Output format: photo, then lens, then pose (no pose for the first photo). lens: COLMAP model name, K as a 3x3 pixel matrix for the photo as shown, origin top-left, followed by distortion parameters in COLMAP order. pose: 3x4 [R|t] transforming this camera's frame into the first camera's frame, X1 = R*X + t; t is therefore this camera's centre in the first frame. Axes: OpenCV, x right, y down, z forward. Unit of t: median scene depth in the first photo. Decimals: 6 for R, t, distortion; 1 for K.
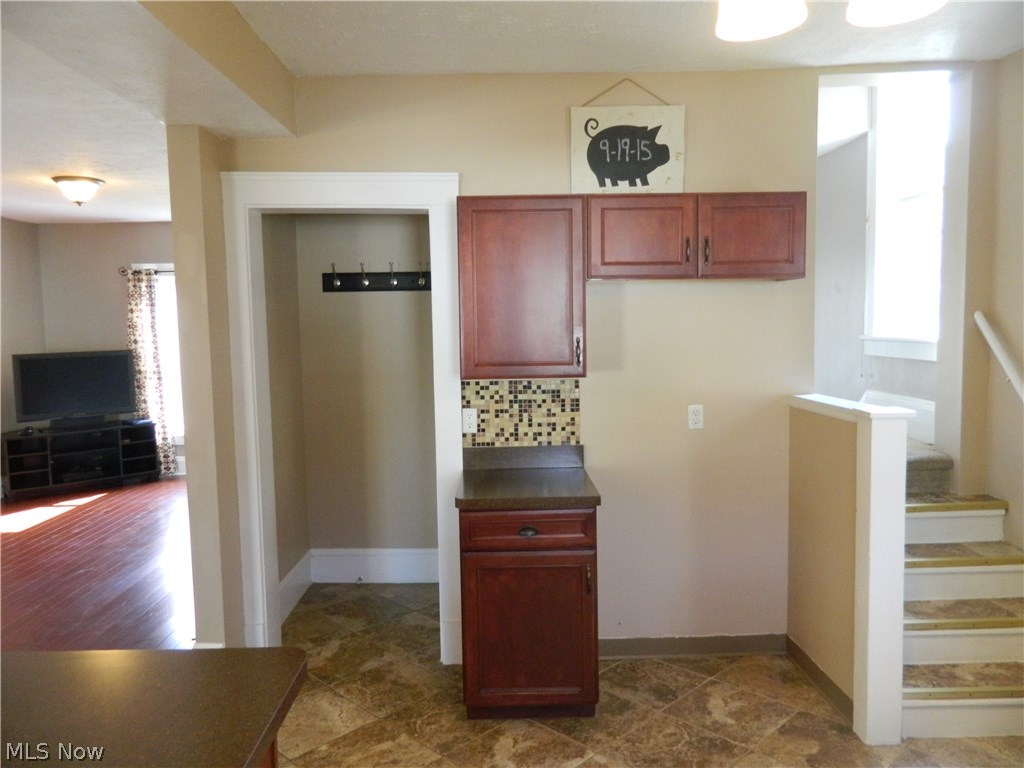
lens RADIAL K [[760.5, 0, 512.1], [0, 760.5, 383.5], [0, 0, 1]] dist [0.023849, -0.030471]
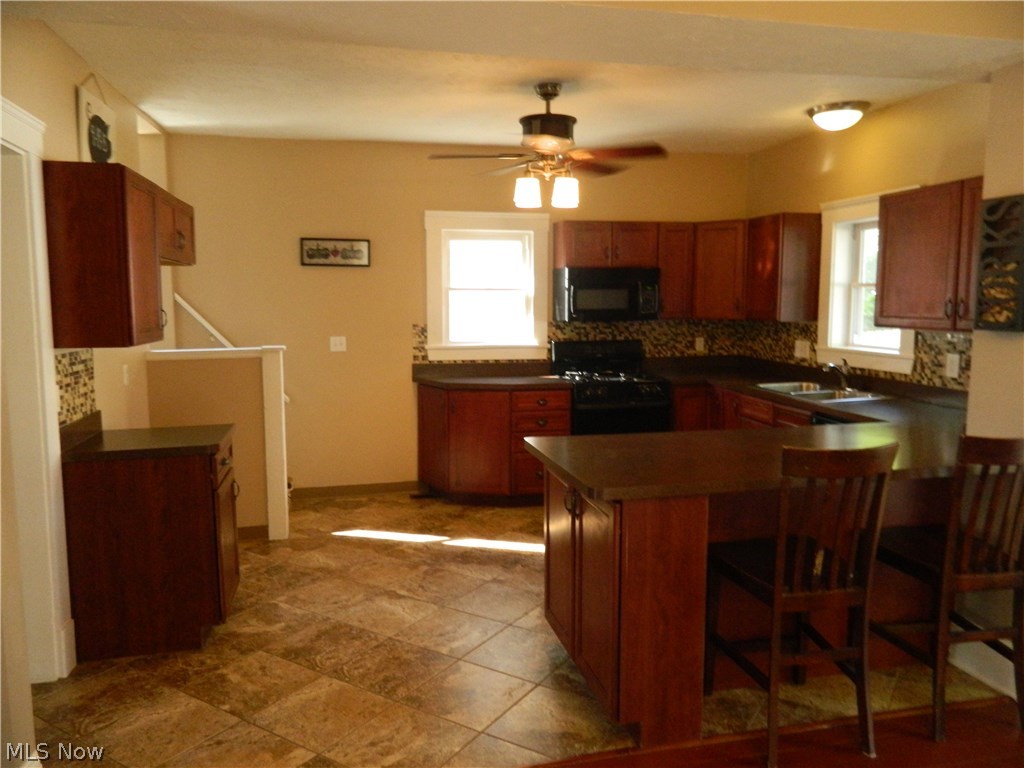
lens RADIAL K [[760.5, 0, 511.5], [0, 760.5, 379.4], [0, 0, 1]] dist [0.023849, -0.030471]
pose [[-0.205801, -0.089198, 0.974520, -1.257151], [0.088011, 0.990114, 0.109212, -0.032256], [-0.974628, 0.108245, -0.195916, 0.768548]]
